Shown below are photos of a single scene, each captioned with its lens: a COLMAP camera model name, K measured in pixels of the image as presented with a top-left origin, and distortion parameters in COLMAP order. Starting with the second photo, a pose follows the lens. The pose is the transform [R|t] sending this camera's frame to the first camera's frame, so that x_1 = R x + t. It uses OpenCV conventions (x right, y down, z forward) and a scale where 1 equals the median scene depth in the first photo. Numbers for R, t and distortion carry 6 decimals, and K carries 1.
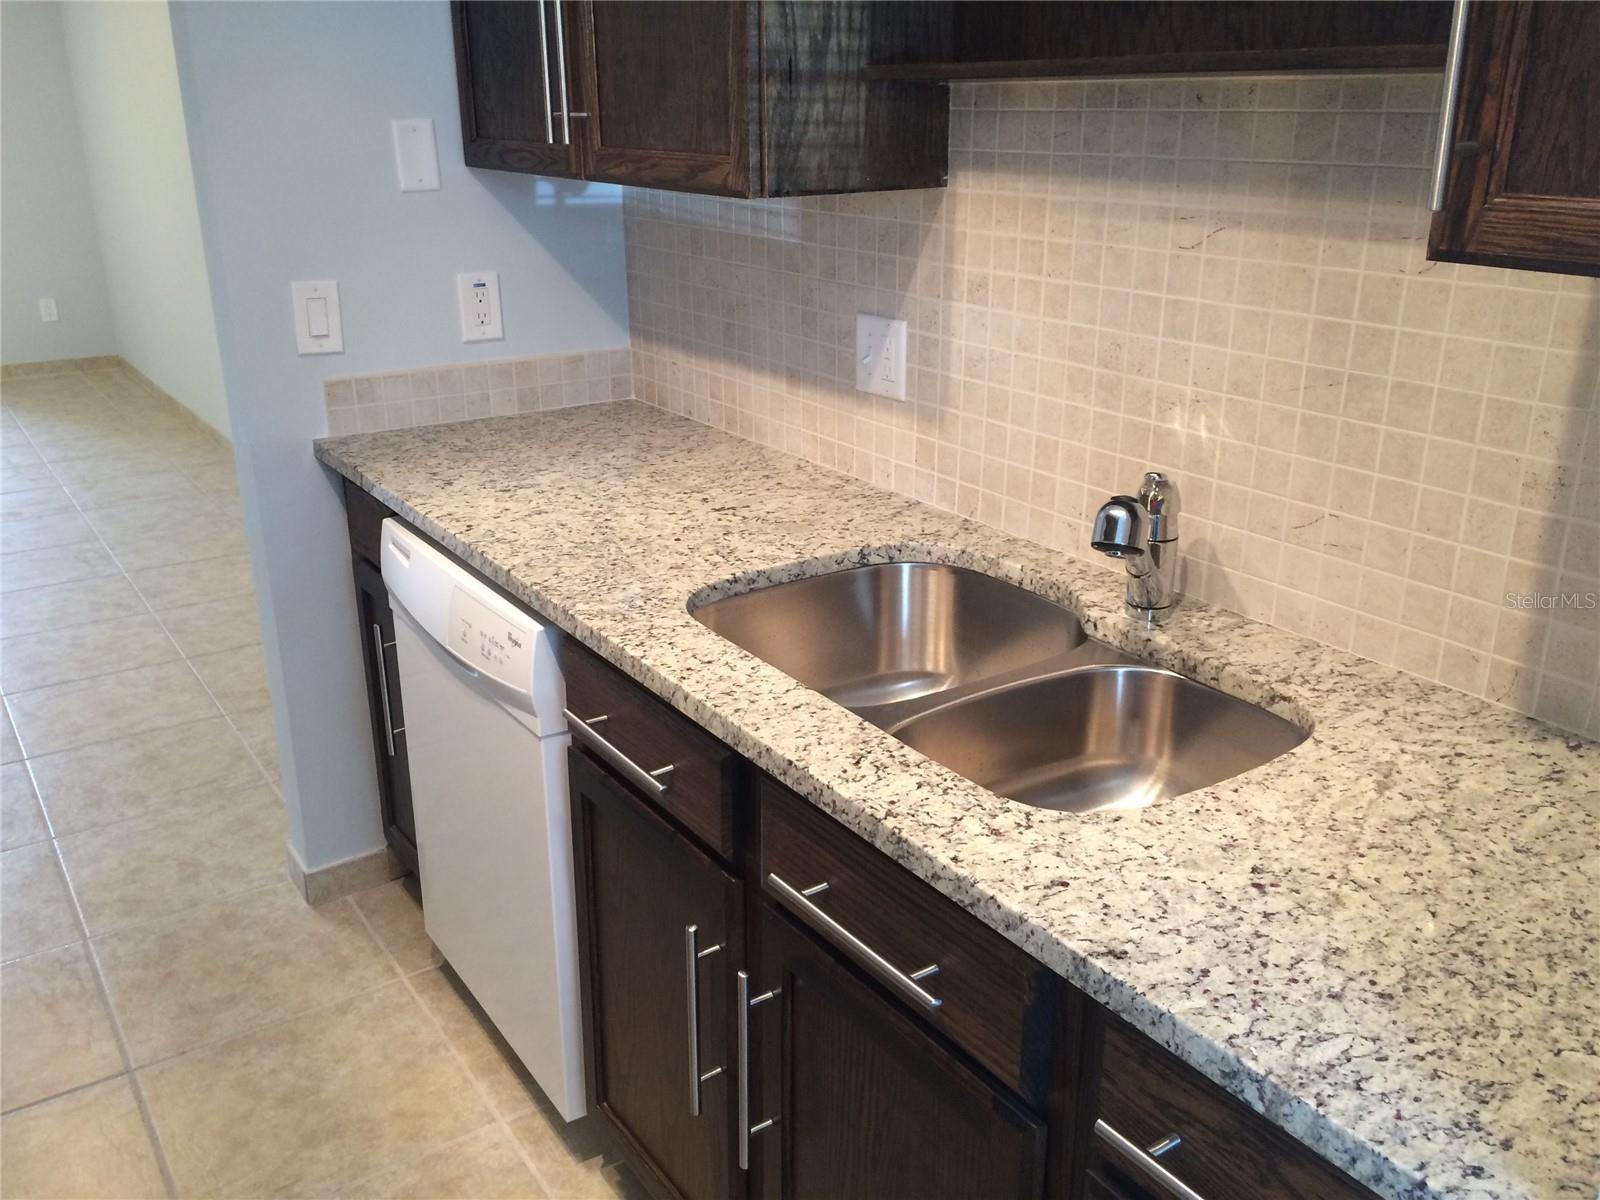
lens RADIAL K [[1377.5, 0, 794.7], [0, 1377.5, 599.4], [0, 0, 1]] dist [0.065716, -0.042758]
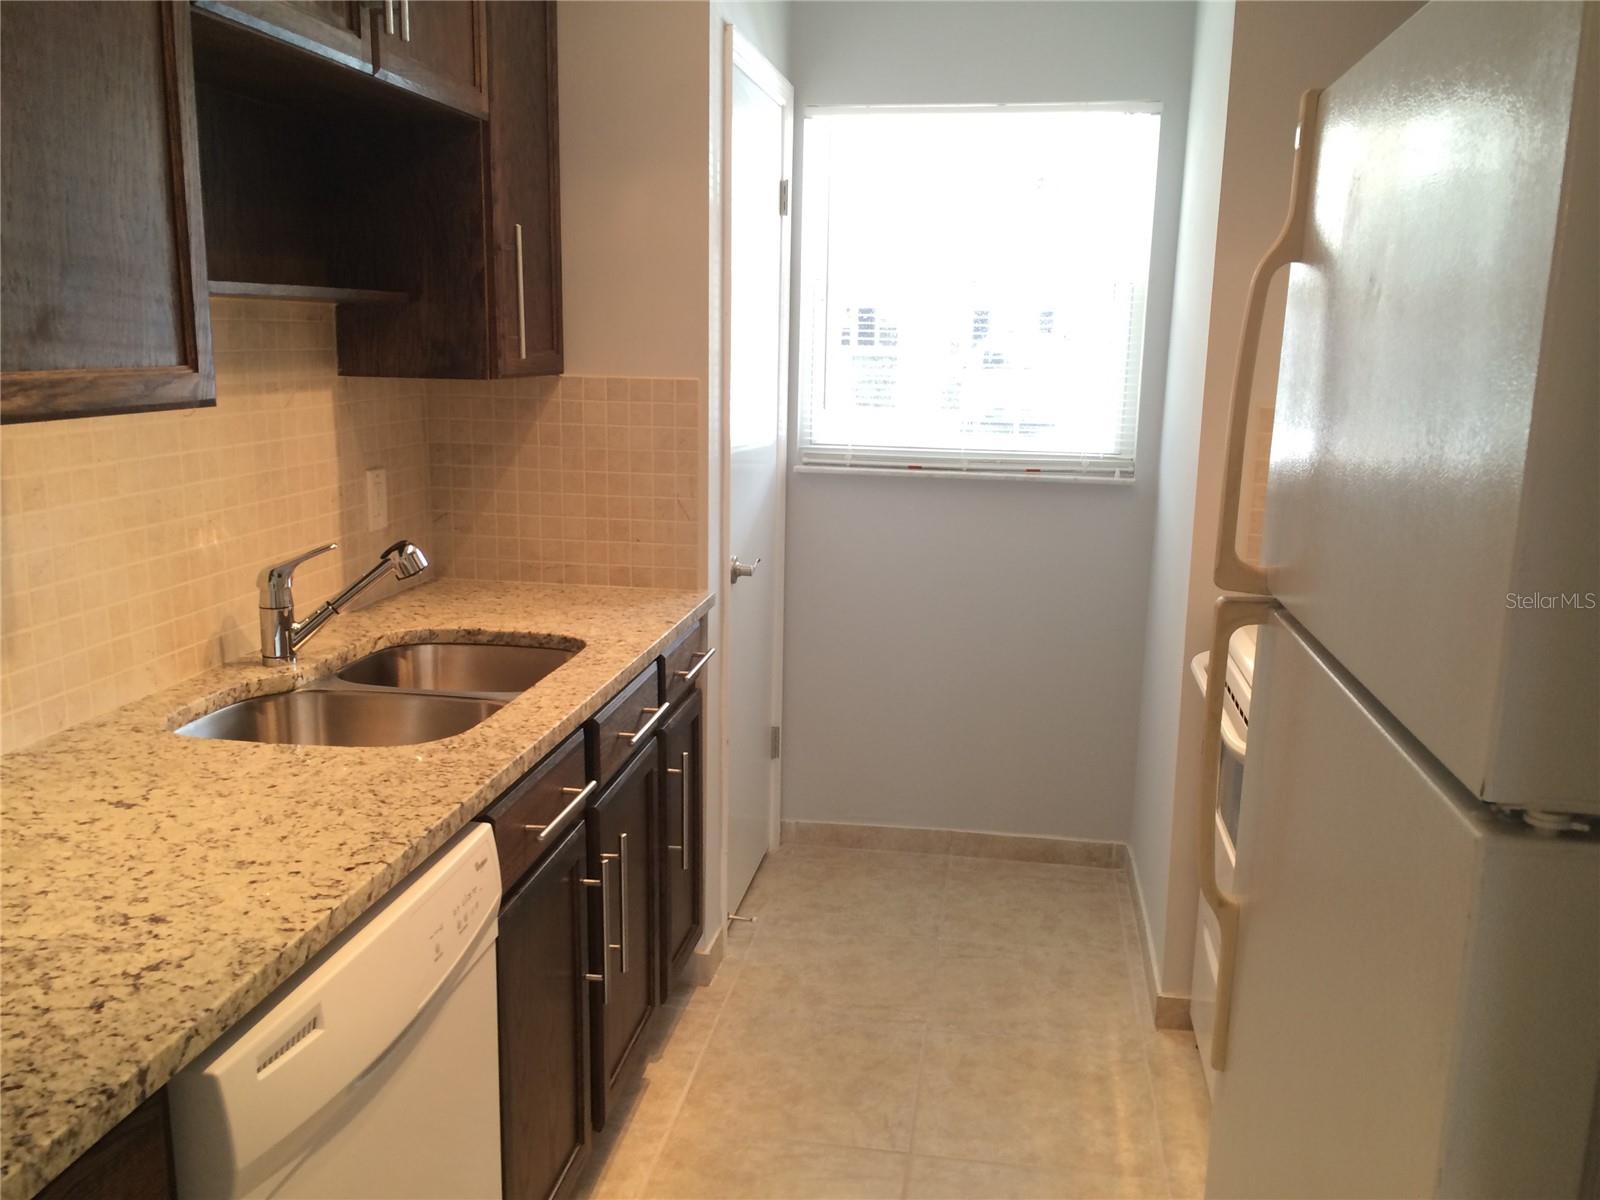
lens RADIAL K [[1377.5, 0, 801.3], [0, 1377.5, 597.9], [0, 0, 1]] dist [0.065716, -0.042758]
pose [[-0.728059, -0.139952, 0.671076, -0.917136], [0.221967, 0.878072, 0.423935, -0.454287], [-0.648583, 0.457606, -0.608224, 1.278385]]
